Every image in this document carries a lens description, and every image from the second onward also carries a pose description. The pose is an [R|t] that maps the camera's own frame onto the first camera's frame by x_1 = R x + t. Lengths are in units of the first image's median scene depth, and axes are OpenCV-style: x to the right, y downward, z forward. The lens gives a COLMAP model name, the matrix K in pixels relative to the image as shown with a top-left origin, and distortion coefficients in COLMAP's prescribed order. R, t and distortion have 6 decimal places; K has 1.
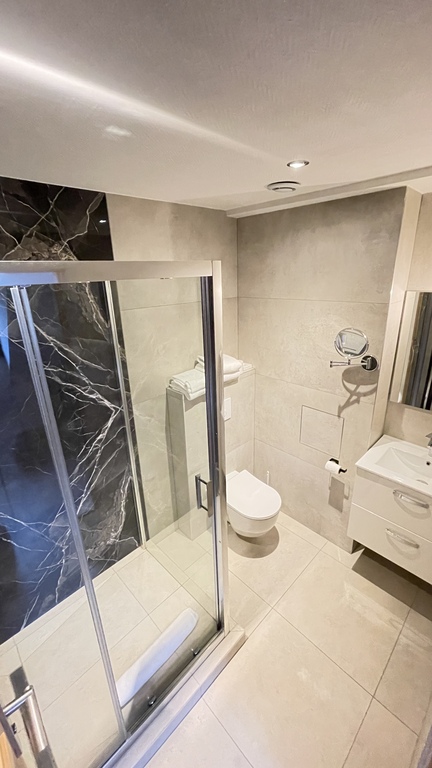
lens RADIAL K [[309.9, 0, 216.2], [0, 309.9, 373.1], [0, 0, 1]] dist [0.000944, -0.000695]
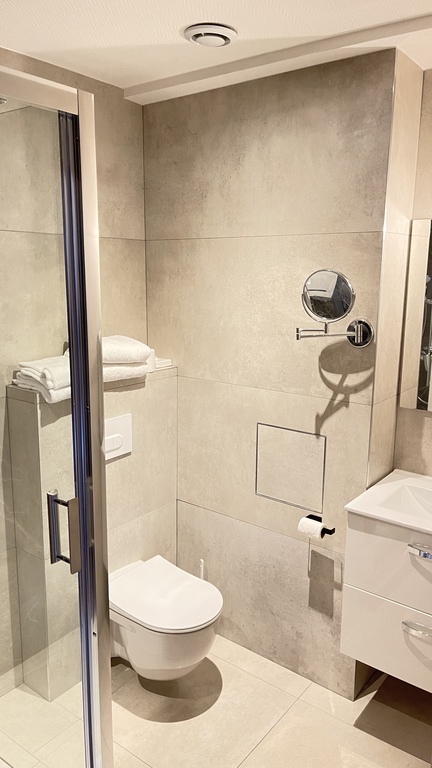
lens RADIAL K [[581.8, 0, 216.0], [0, 581.8, 381.7], [0, 0, 1]] dist [0.077588, -0.080744]
pose [[0.988215, 0.008648, 0.152827, 0.042363], [0.011604, 0.991297, -0.131130, 0.182331], [-0.152631, 0.131358, 0.979515, -0.047319]]
